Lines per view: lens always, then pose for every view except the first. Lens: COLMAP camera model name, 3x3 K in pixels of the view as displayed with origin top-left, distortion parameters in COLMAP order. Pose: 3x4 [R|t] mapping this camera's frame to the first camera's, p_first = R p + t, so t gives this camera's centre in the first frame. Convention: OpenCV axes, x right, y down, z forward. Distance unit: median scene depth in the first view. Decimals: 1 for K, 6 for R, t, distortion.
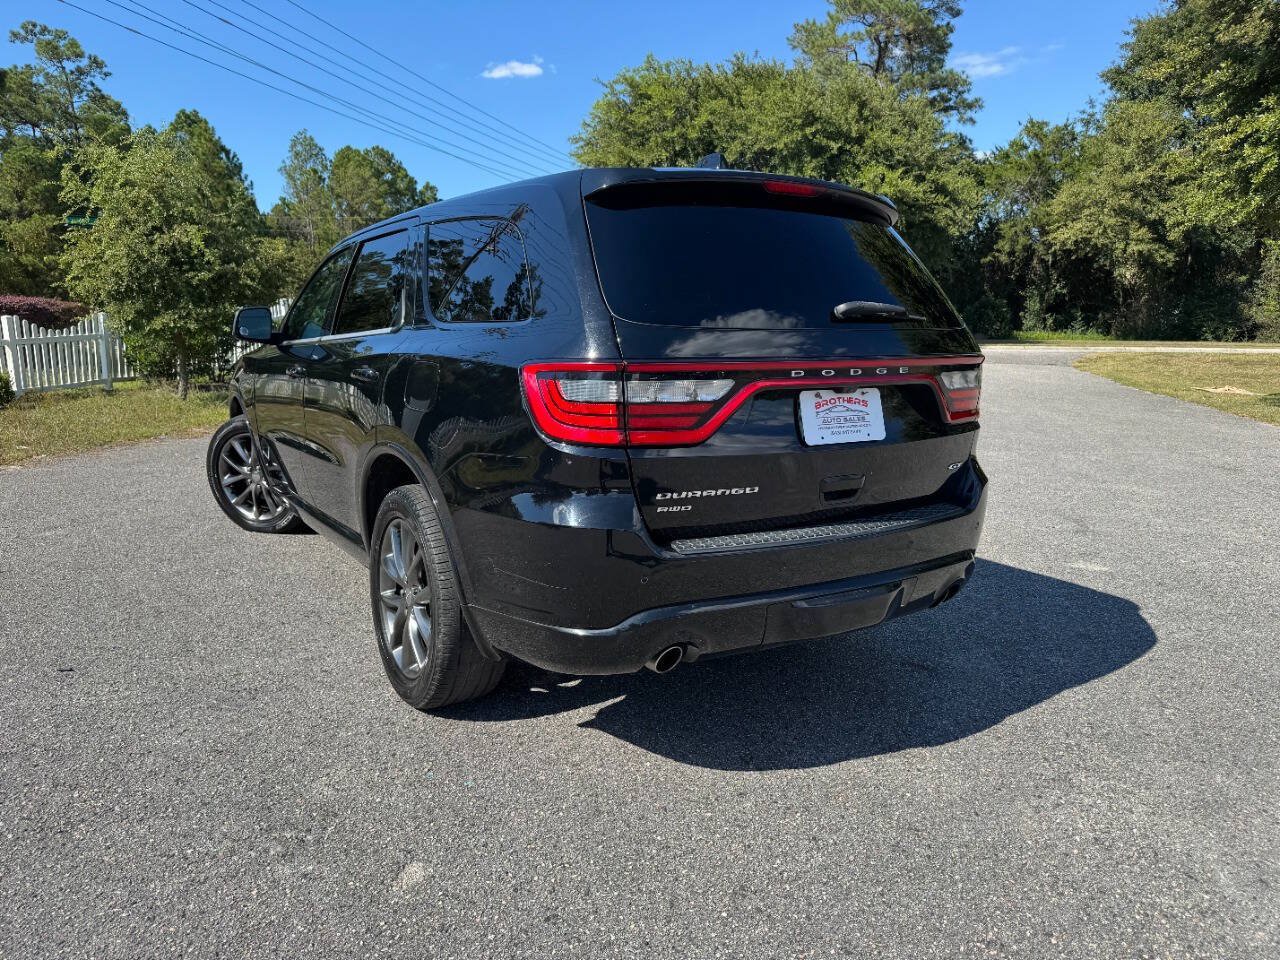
lens RADIAL K [[909.0, 0, 641.4], [0, 909.0, 476.4], [0, 0, 1]] dist [0.018834, -0.021819]
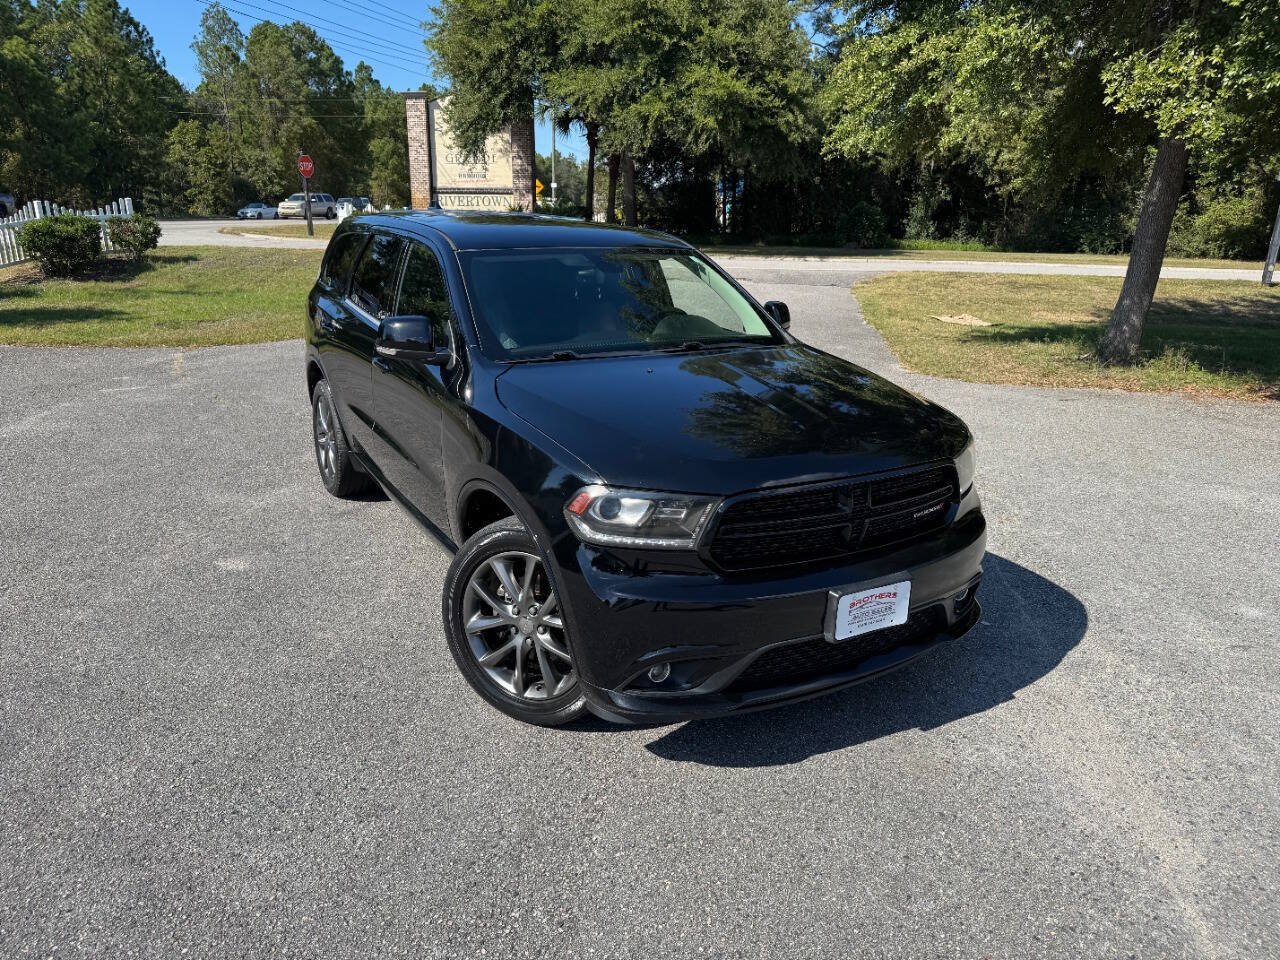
lens RADIAL K [[909.0, 0, 635.6], [0, 909.0, 471.6], [0, 0, 1]] dist [0.018834, -0.021819]
pose [[0.999742, 0.012881, 0.018708, 0.164863], [-0.014832, 0.994015, 0.108231, -0.018318], [-0.017202, -0.108480, 0.993950, 0.004389]]
